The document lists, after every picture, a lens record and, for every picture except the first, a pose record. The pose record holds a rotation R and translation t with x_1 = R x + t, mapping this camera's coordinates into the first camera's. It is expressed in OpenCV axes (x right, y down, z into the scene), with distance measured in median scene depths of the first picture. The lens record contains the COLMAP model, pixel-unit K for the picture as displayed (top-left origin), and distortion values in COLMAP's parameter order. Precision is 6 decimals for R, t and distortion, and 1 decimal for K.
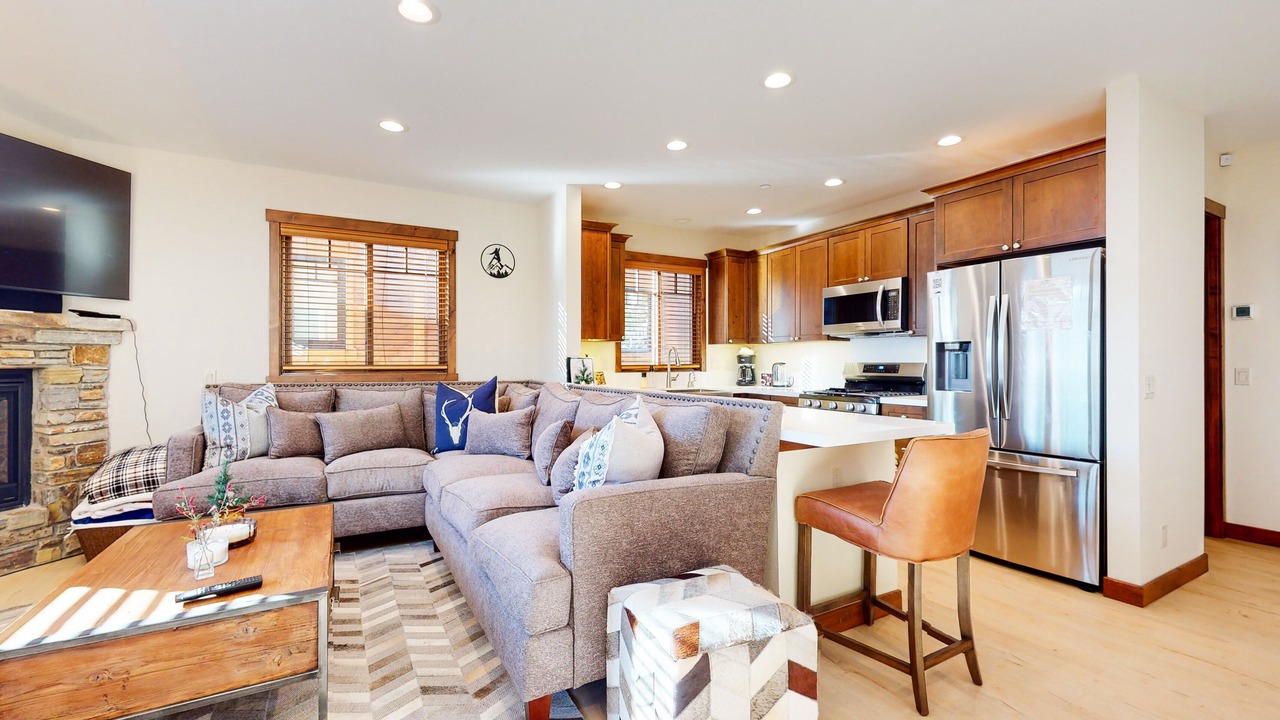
lens RADIAL K [[531.6, 0, 639.9], [0, 531.6, 361.8], [0, 0, 1]] dist [-0.000597, 0.000179]
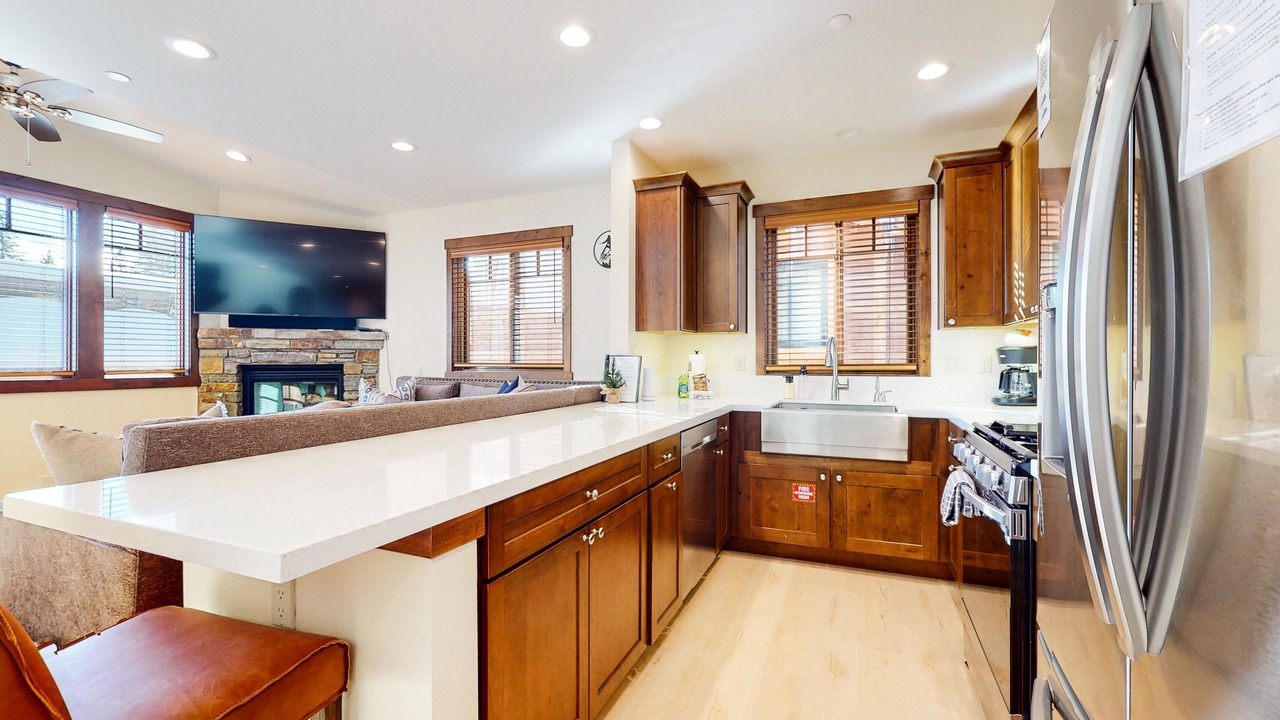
lens RADIAL K [[531.6, 0, 639.9], [0, 531.6, 361.8], [0, 0, 1]] dist [-0.000597, 0.000179]
pose [[0.612565, 0.001573, -0.790419, 0.529373], [0.000784, 0.999996, 0.002598, 0.000627], [0.790420, -0.002212, 0.612561, 0.533640]]
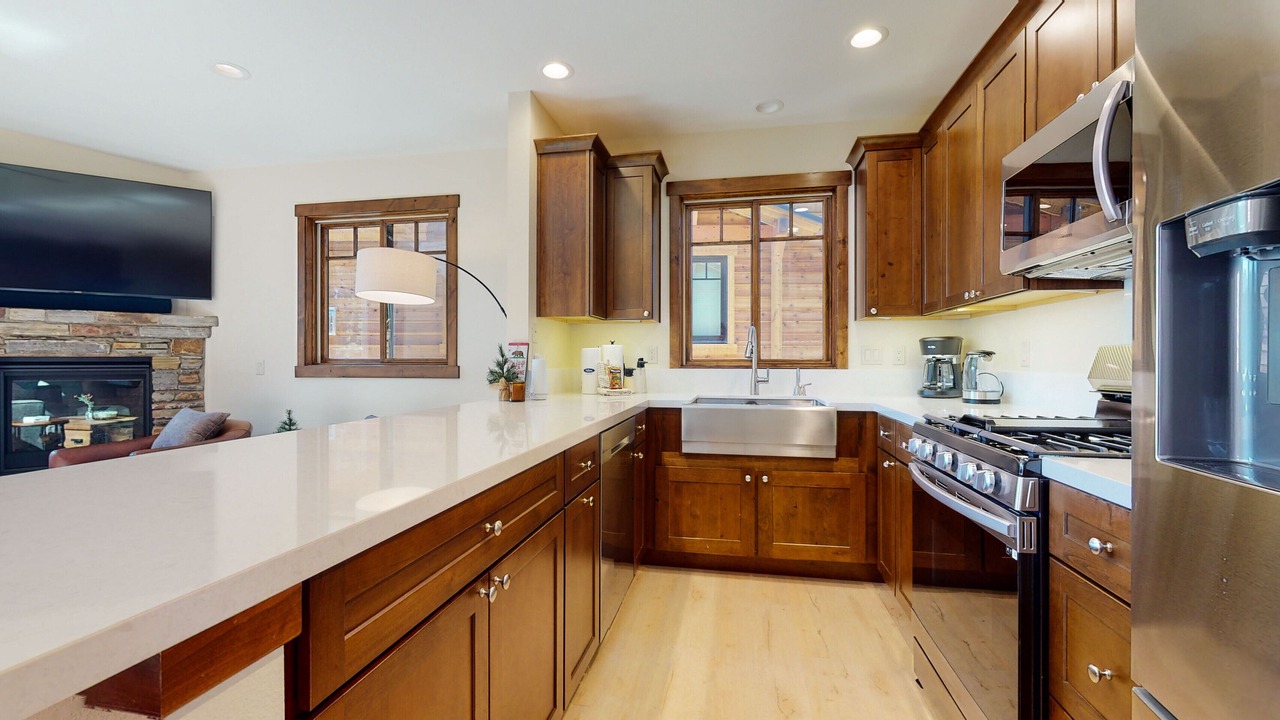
lens RADIAL K [[531.6, 0, 639.9], [0, 531.6, 361.8], [0, 0, 1]] dist [-0.000597, 0.000179]
pose [[0.761311, 0.003354, -0.648379, 0.437492], [-0.001630, 0.999993, 0.003259, 0.012855], [0.648385, -0.001425, 0.761311, 0.583718]]
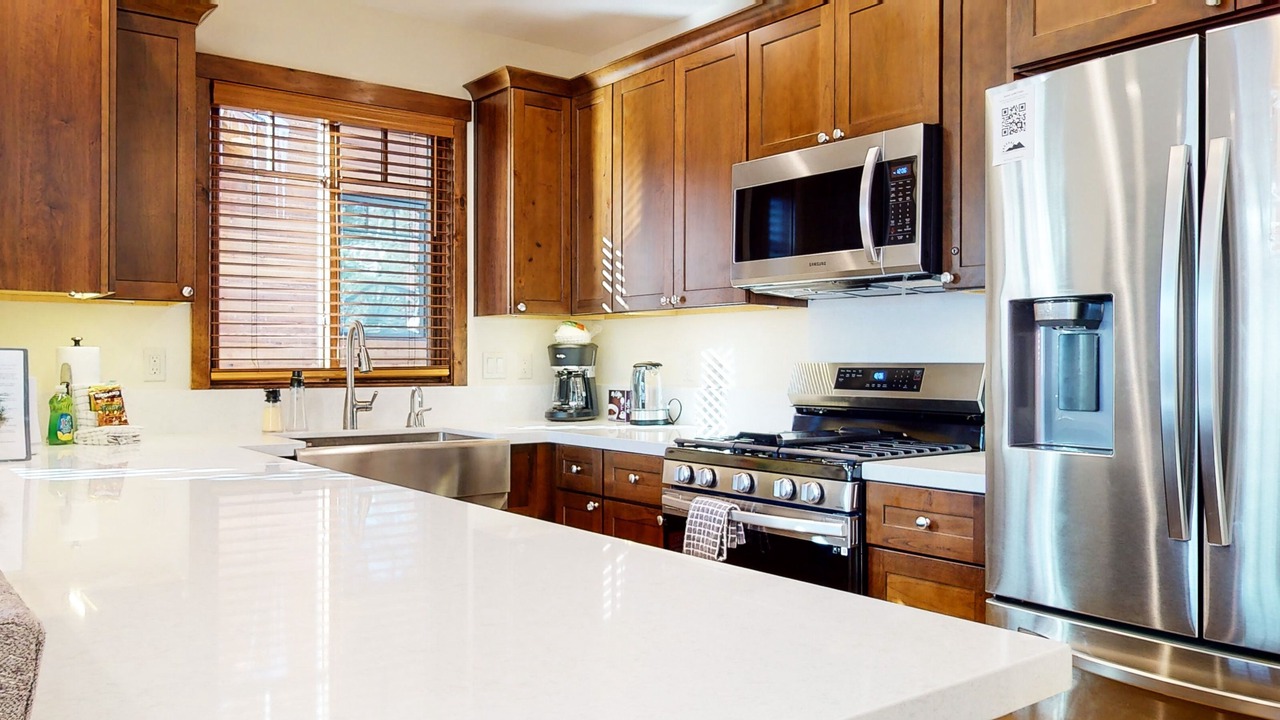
lens RADIAL K [[1004.1, 0, 640.0], [0, 1004.1, 360.0], [0, 0, 1]] dist [0.000703, 0.002701]
pose [[0.990209, 0.002124, 0.139578, 0.200389], [-0.001799, 0.999995, -0.002455, 0.001613], [-0.139582, 0.002180, 0.990208, 0.342743]]
